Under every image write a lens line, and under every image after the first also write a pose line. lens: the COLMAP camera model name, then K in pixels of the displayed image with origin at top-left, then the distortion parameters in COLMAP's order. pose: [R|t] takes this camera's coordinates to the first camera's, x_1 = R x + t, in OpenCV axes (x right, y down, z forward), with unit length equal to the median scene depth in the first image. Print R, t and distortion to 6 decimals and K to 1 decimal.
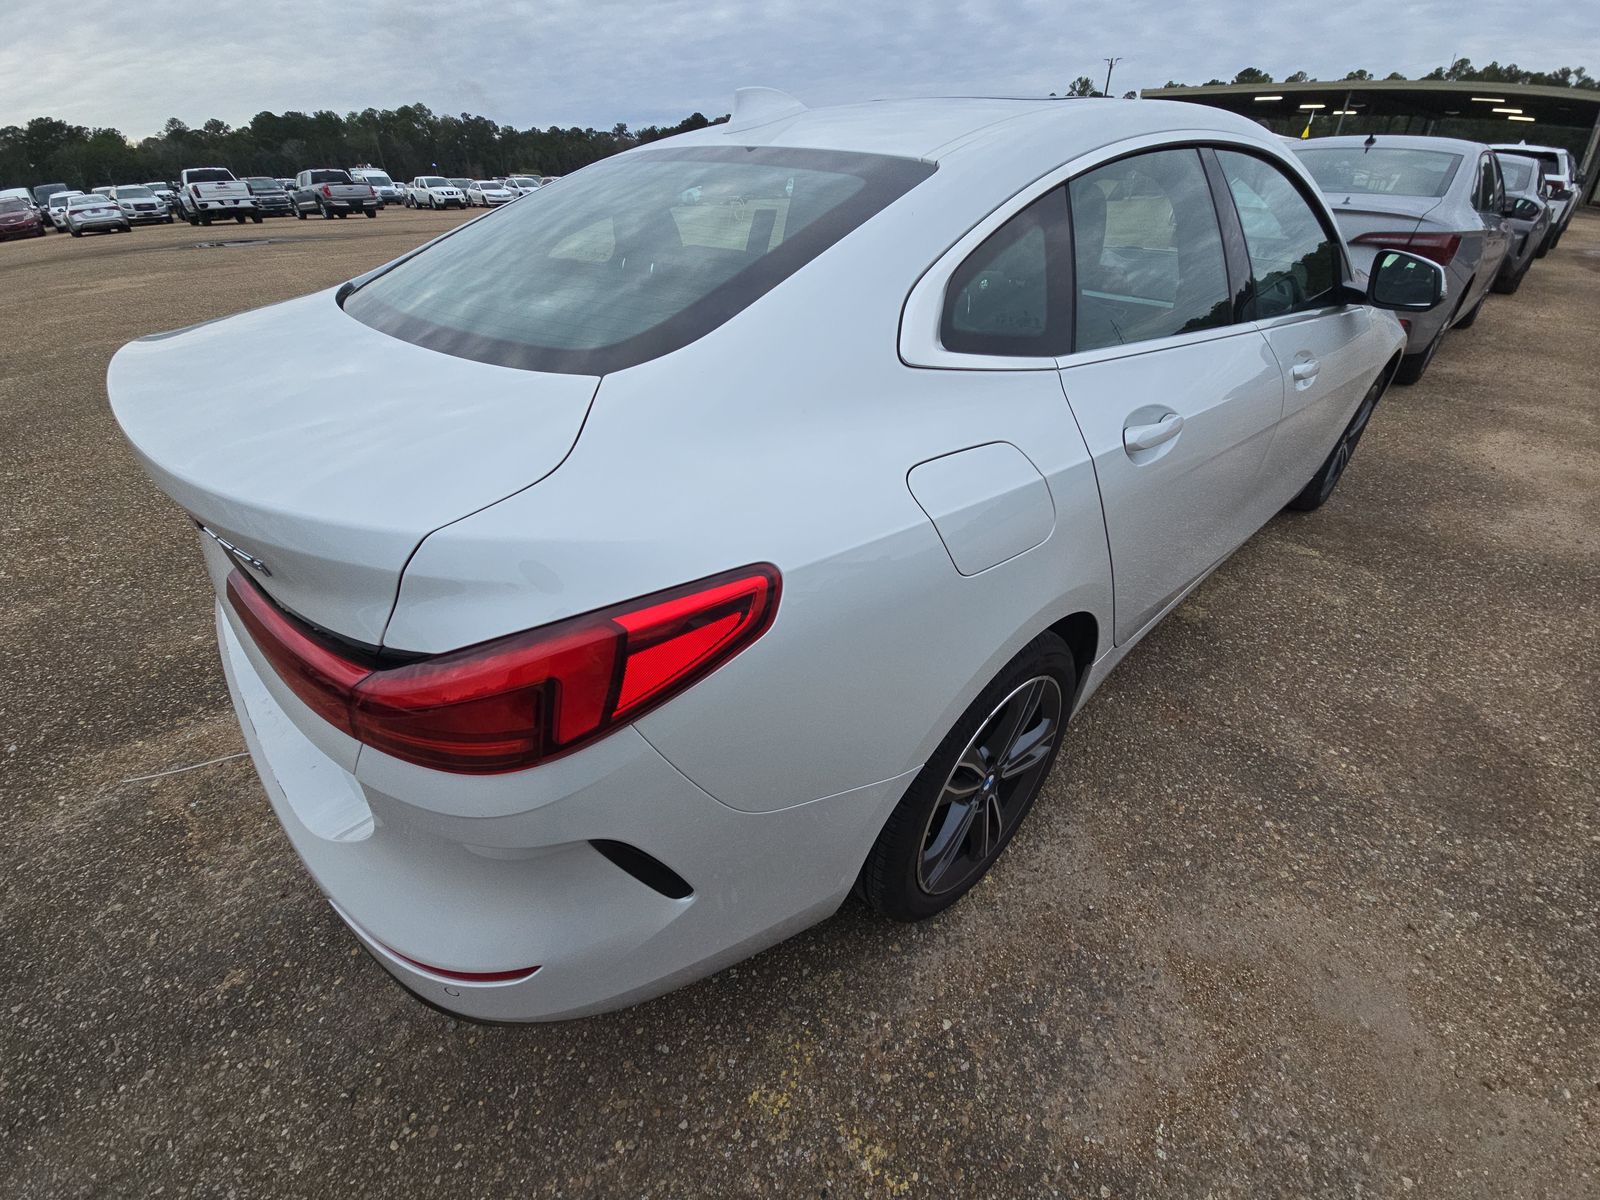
lens RADIAL K [[642.5, 0, 788.0], [0, 642.5, 589.6], [0, 0, 1]] dist [0.015045, -0.011747]
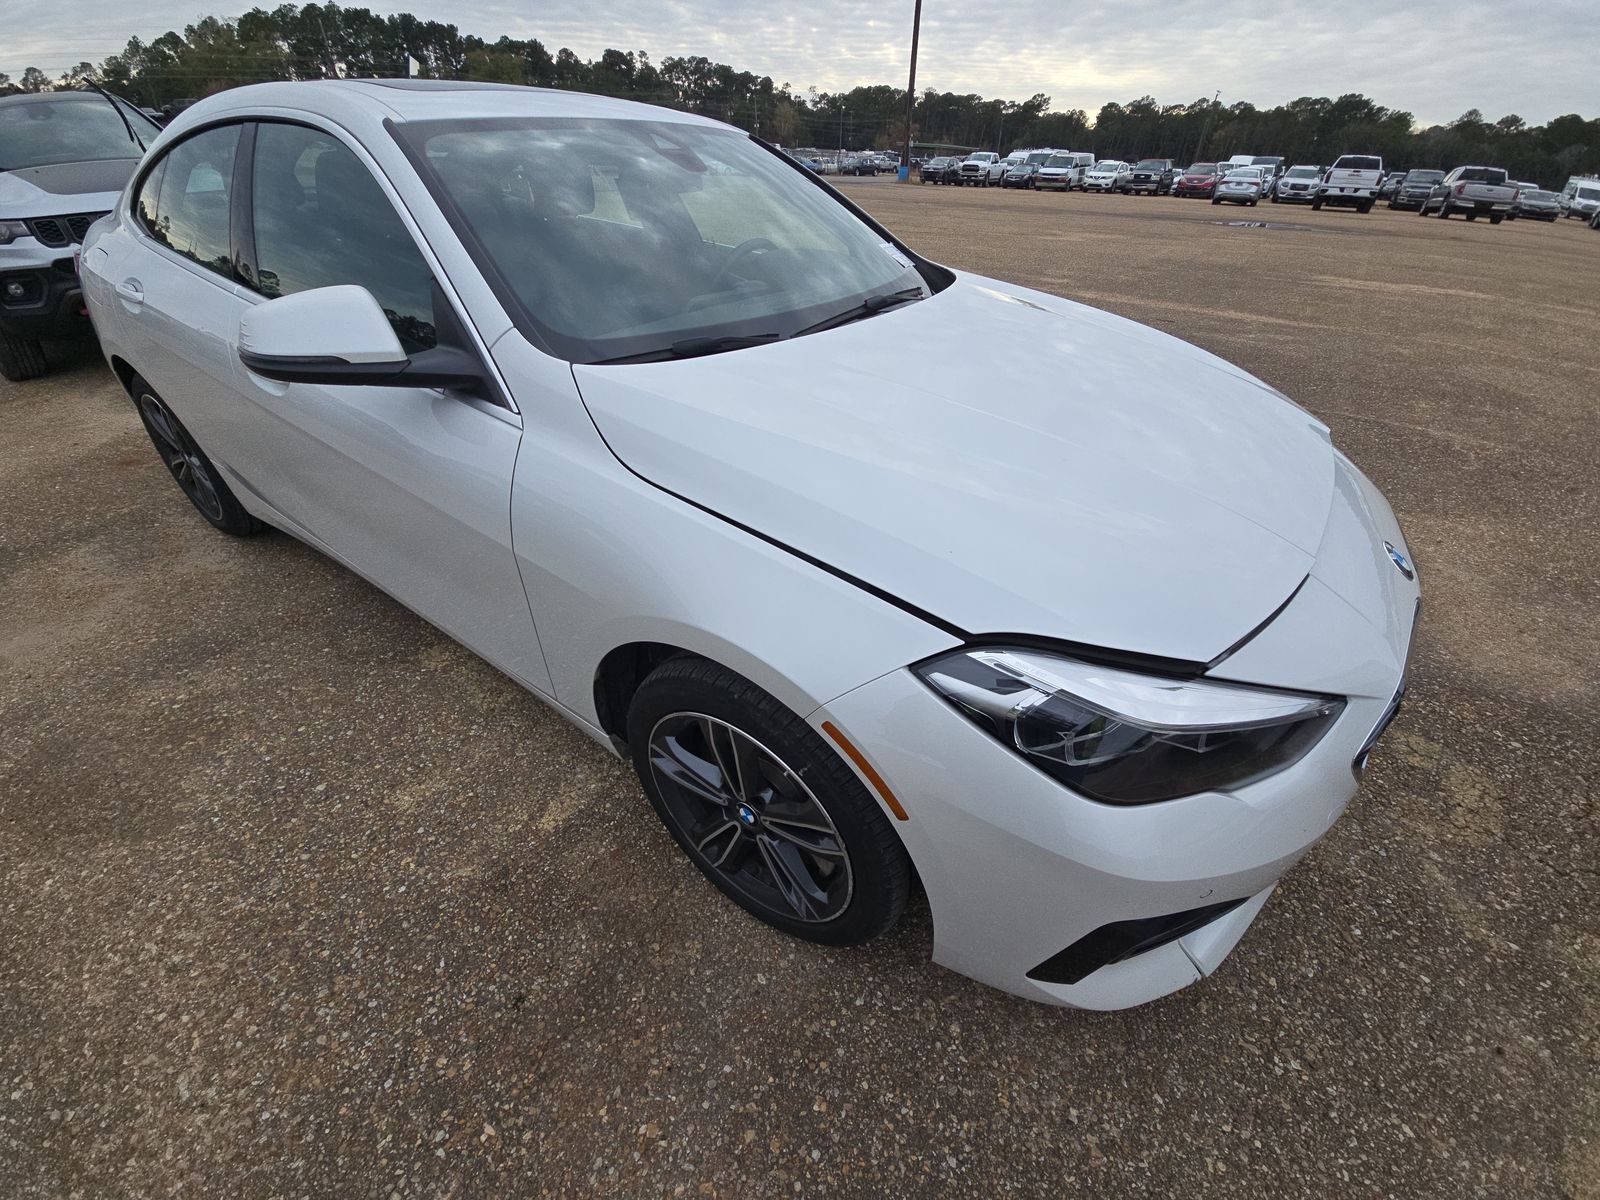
lens RADIAL K [[636.7, 0, 803.2], [0, 636.7, 588.0], [0, 0, 1]] dist [0.051136, -0.028963]
pose [[0.220479, 0.567724, -0.793144, 1.604778], [-0.563443, 0.737891, 0.371548, -0.744467], [0.796192, 0.364973, 0.482570, 1.094692]]
